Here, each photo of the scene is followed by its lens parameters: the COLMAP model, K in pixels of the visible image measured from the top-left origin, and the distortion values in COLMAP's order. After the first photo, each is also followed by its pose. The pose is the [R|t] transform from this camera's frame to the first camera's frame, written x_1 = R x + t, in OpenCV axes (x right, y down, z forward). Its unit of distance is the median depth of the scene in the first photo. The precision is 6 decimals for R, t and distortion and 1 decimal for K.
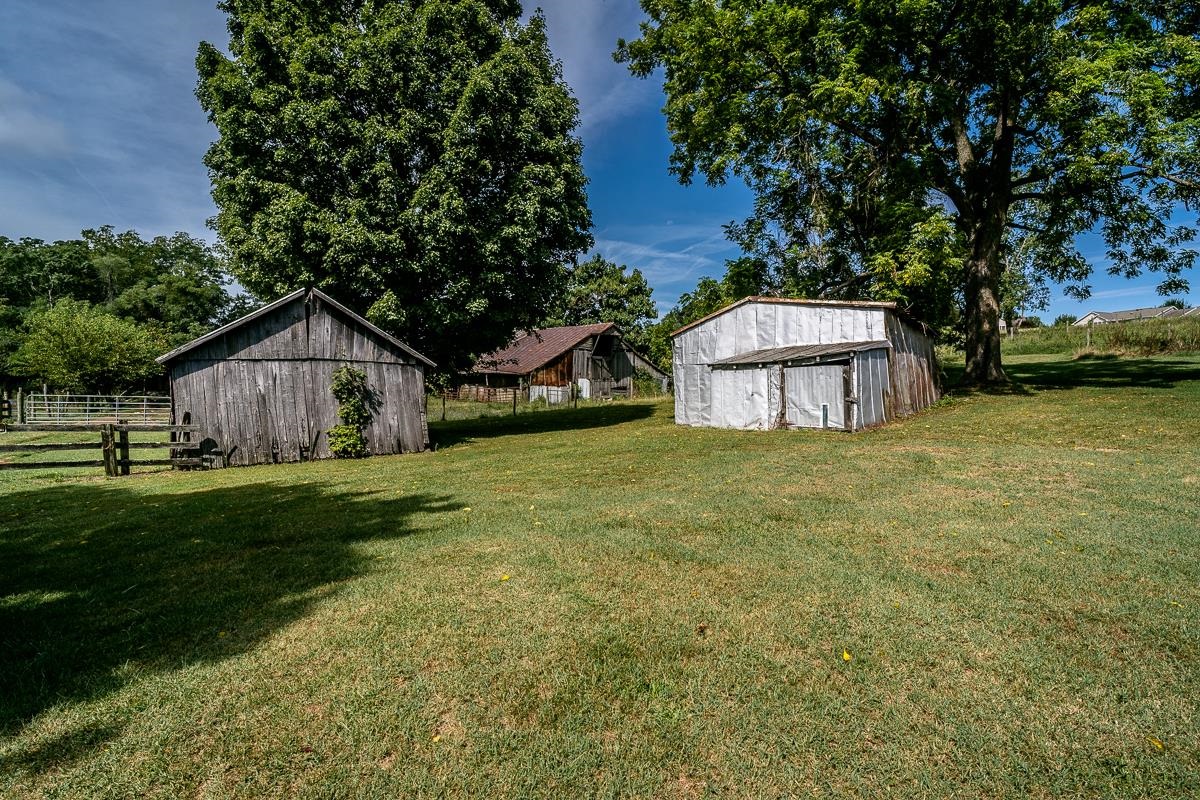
lens RADIAL K [[620.1, 0, 612.0], [0, 620.1, 400.2], [0, 0, 1]] dist [-0.000247, 0.001775]
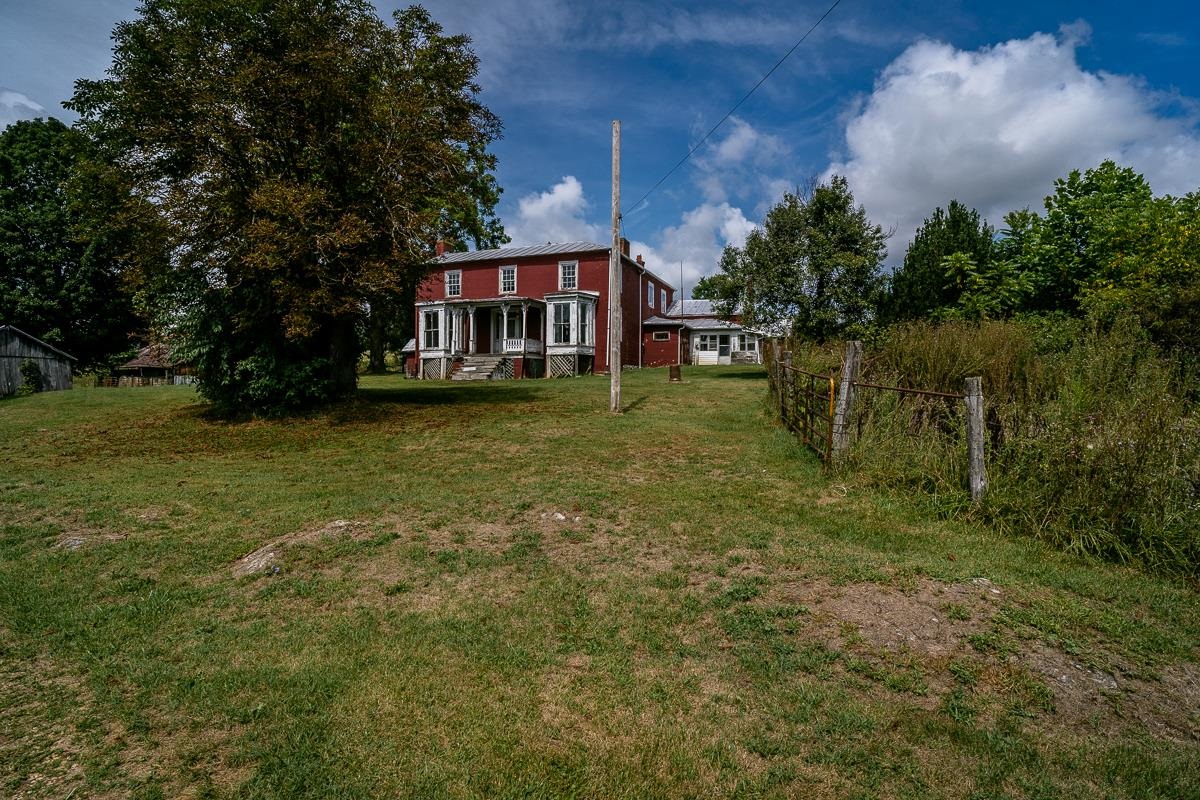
lens RADIAL K [[620.1, 0, 608.7], [0, 620.1, 393.6], [0, 0, 1]] dist [-0.000247, 0.001775]
pose [[0.923576, -0.007762, 0.383336, 0.674185], [0.012426, 0.999876, -0.009692, 0.118941], [-0.383213, 0.013715, 0.923558, -1.938921]]
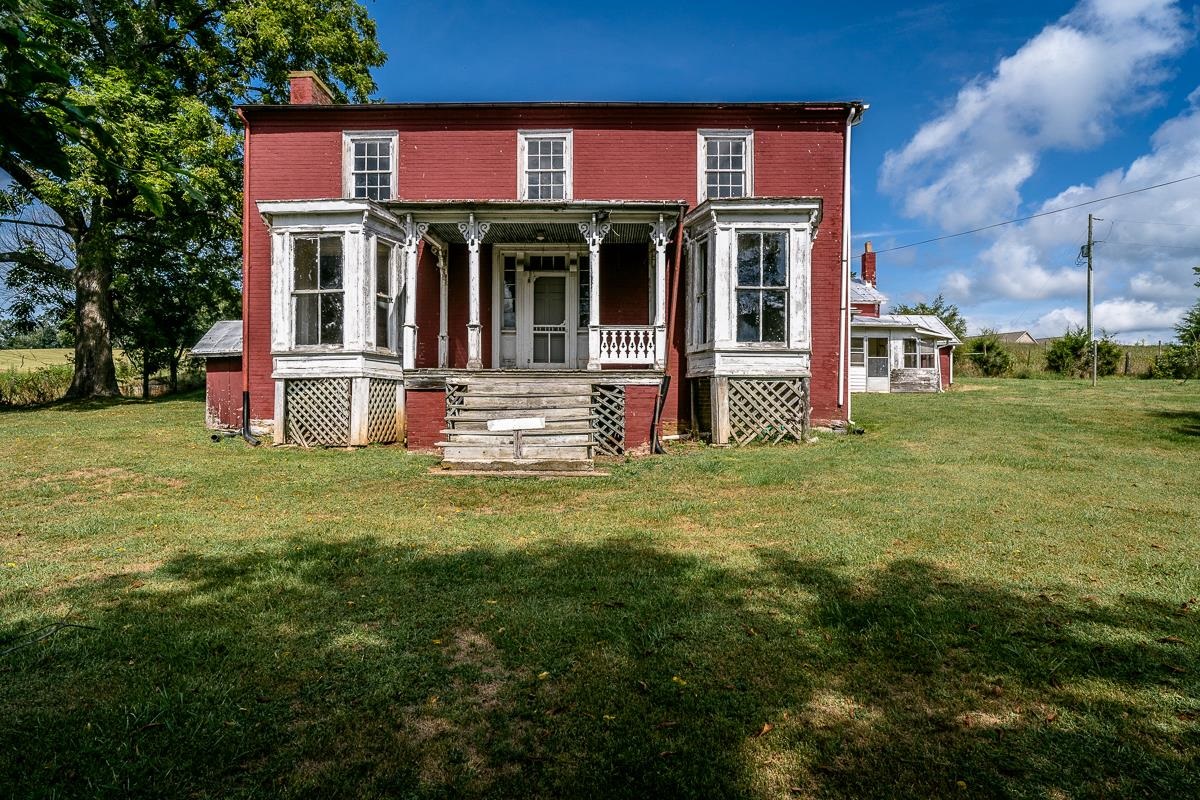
lens RADIAL K [[620.1, 0, 610.2], [0, 620.1, 396.1], [0, 0, 1]] dist [-0.000247, 0.001775]
pose [[0.734615, -0.004141, 0.678472, 0.703838], [0.017207, 0.999773, -0.012528, -0.005270], [-0.678266, 0.020877, 0.734520, -0.360382]]
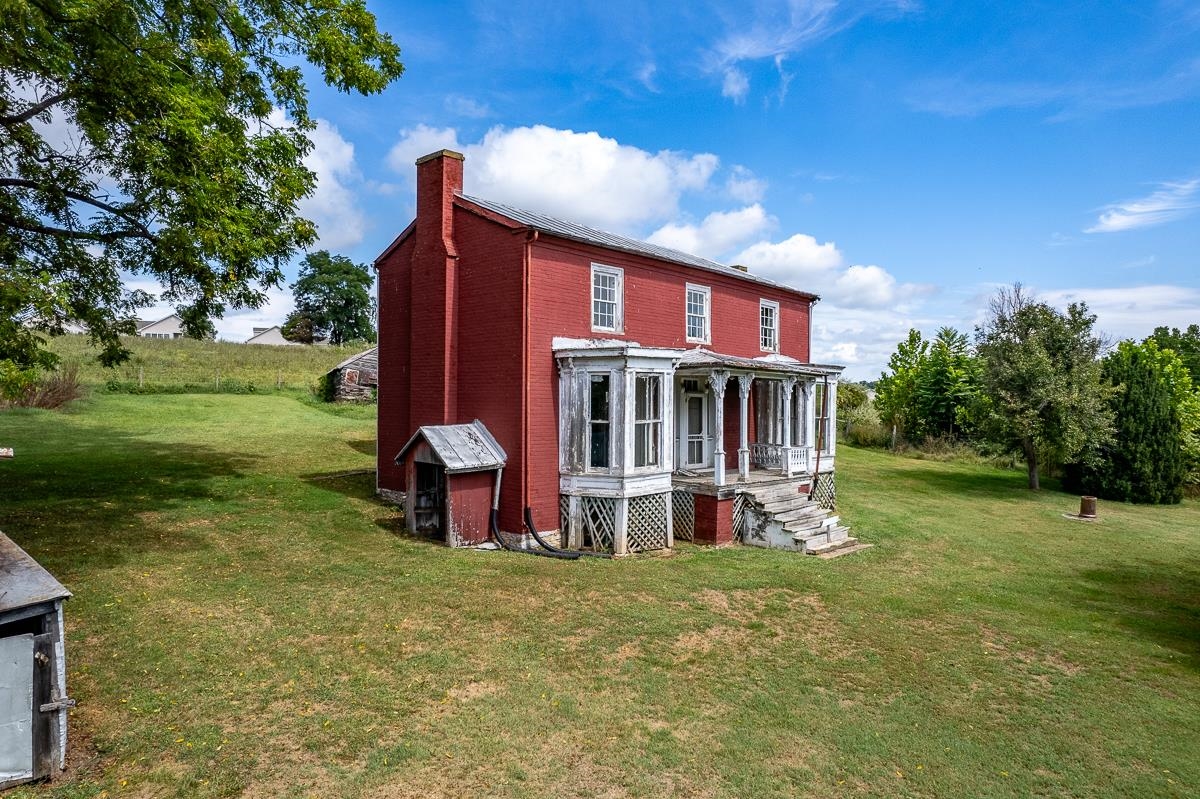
lens RADIAL K [[755.0, 0, 606.8], [0, 755.0, 405.3], [0, 0, 1]] dist [-0.044868, 0.022600]
pose [[-0.006767, -0.011697, 0.999909, -0.123889], [0.001748, 0.999930, 0.011709, -0.181174], [-0.999976, 0.001827, -0.006747, 0.479031]]
